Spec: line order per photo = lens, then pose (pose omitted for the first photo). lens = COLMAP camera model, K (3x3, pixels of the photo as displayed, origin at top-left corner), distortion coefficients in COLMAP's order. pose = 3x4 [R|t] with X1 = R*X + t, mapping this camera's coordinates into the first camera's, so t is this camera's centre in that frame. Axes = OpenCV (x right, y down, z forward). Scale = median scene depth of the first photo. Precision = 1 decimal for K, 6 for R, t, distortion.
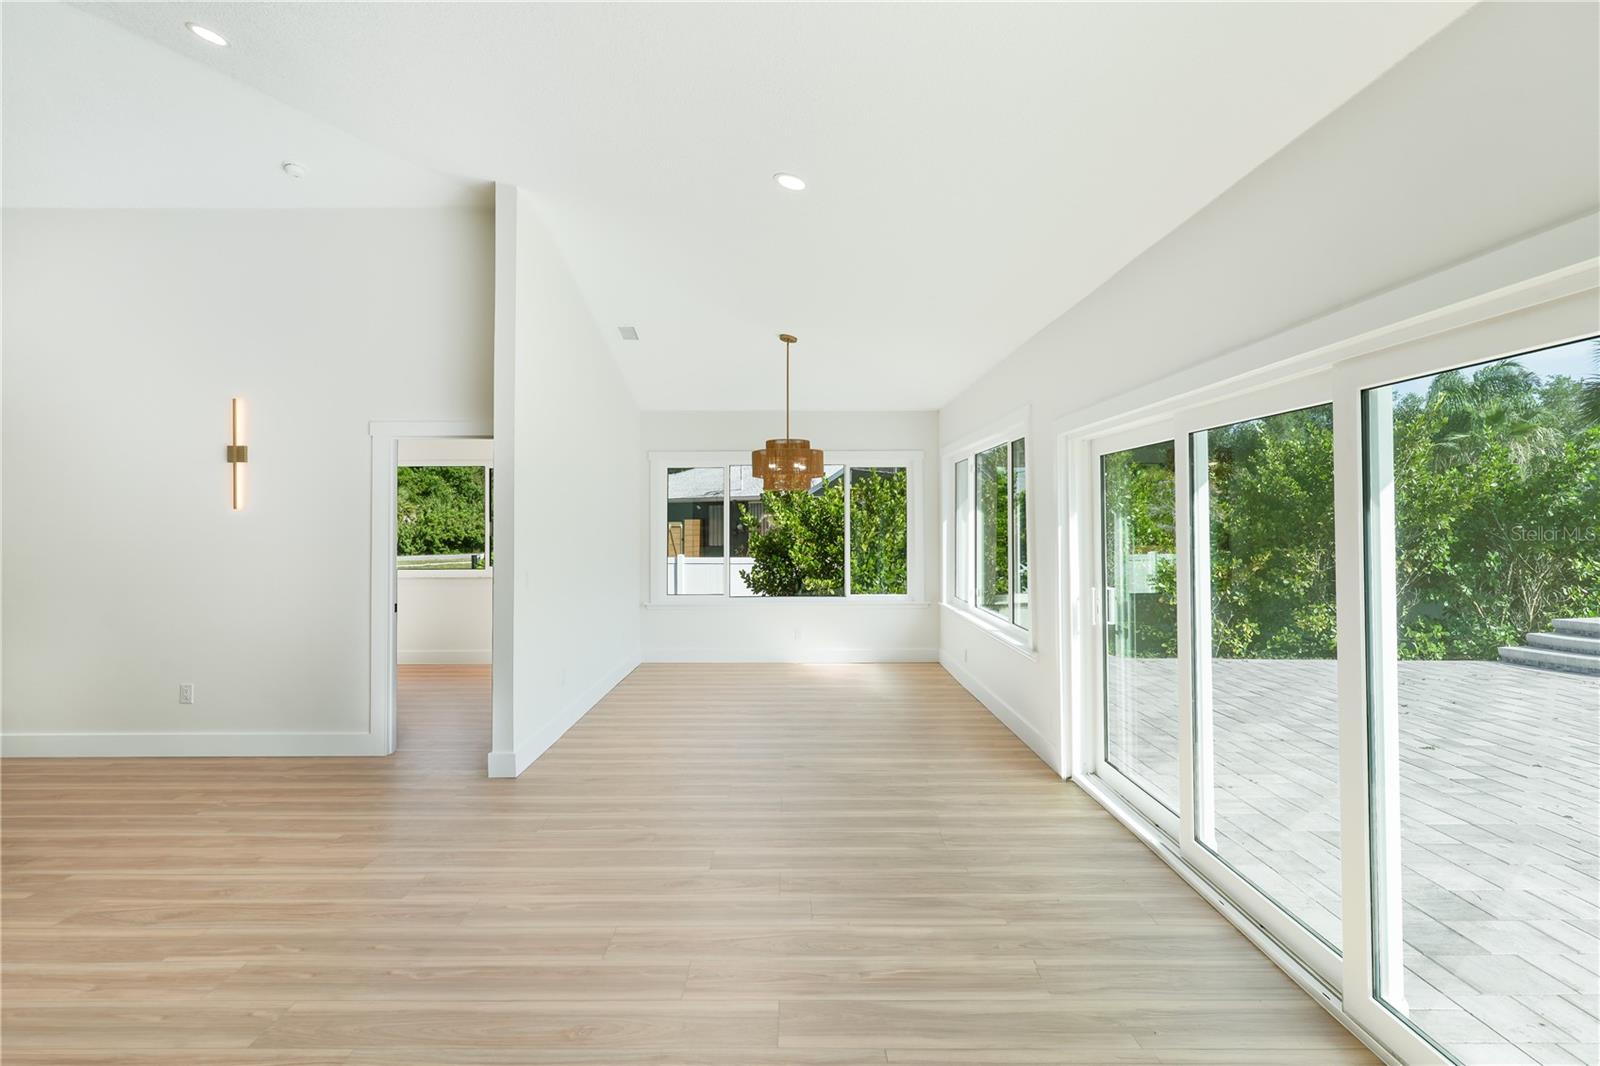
lens RADIAL K [[773.9, 0, 802.4], [0, 773.9, 520.2], [0, 0, 1]] dist [0.001522, -0.000461]
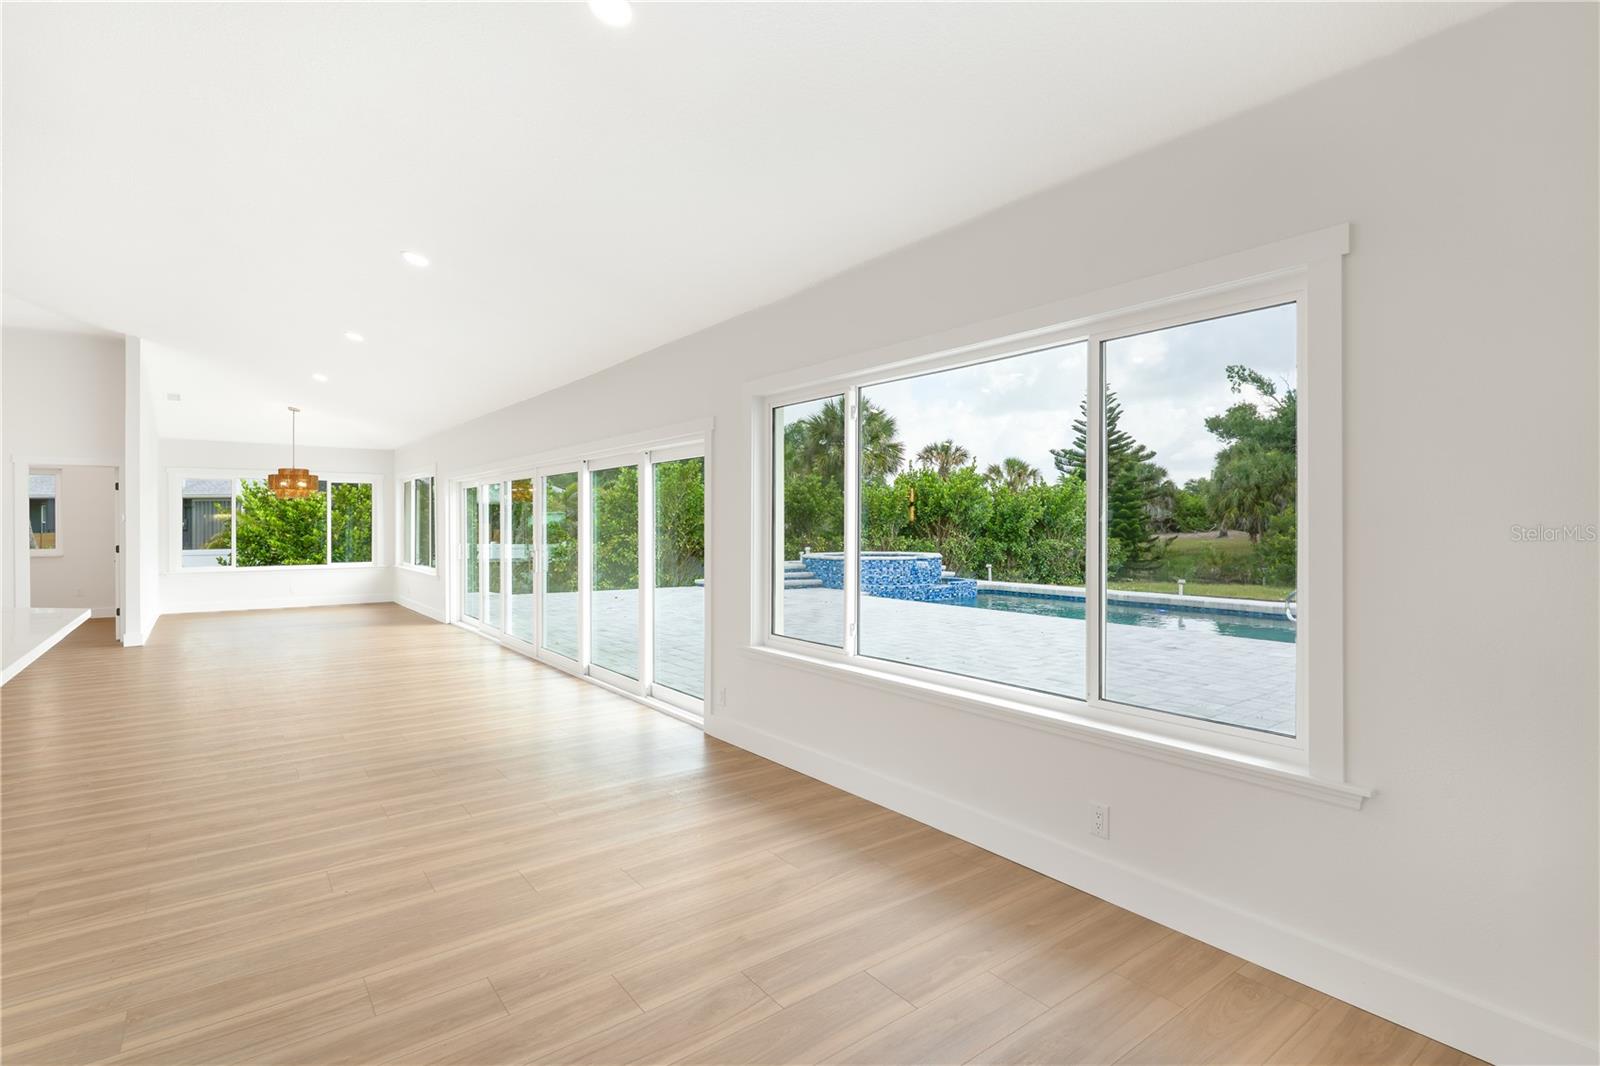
lens RADIAL K [[773.9, 0, 813.1], [0, 773.9, 512.1], [0, 0, 1]] dist [0.001522, -0.000461]
pose [[0.794972, 0.009416, 0.606573, -0.119435], [-0.000873, 0.999896, -0.014377, 0.014441], [-0.606645, 0.010899, 0.794898, -0.890246]]
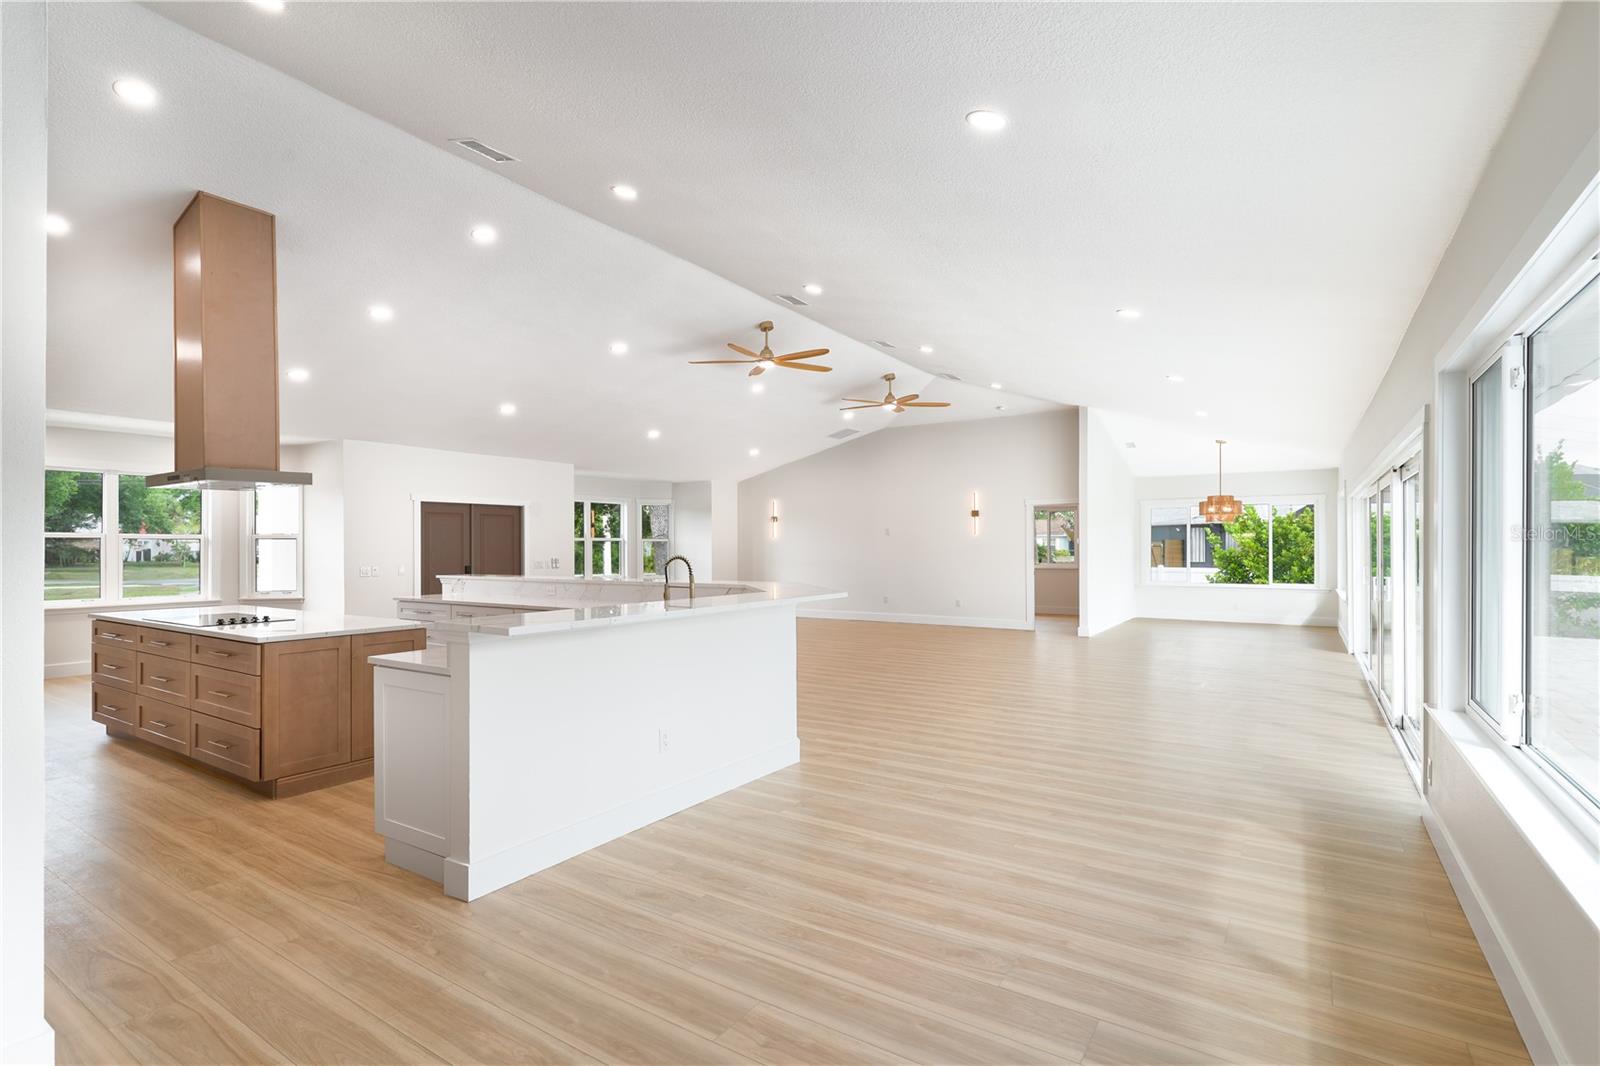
lens RADIAL K [[773.9, 0, 792.7], [0, 773.9, 541.4], [0, 0, 1]] dist [0.001522, -0.000461]
pose [[0.823855, -0.005189, -0.566777, 0.159638], [0.002672, 0.999983, -0.005271, 0.013830], [0.566795, 0.002828, 0.823854, -0.962973]]
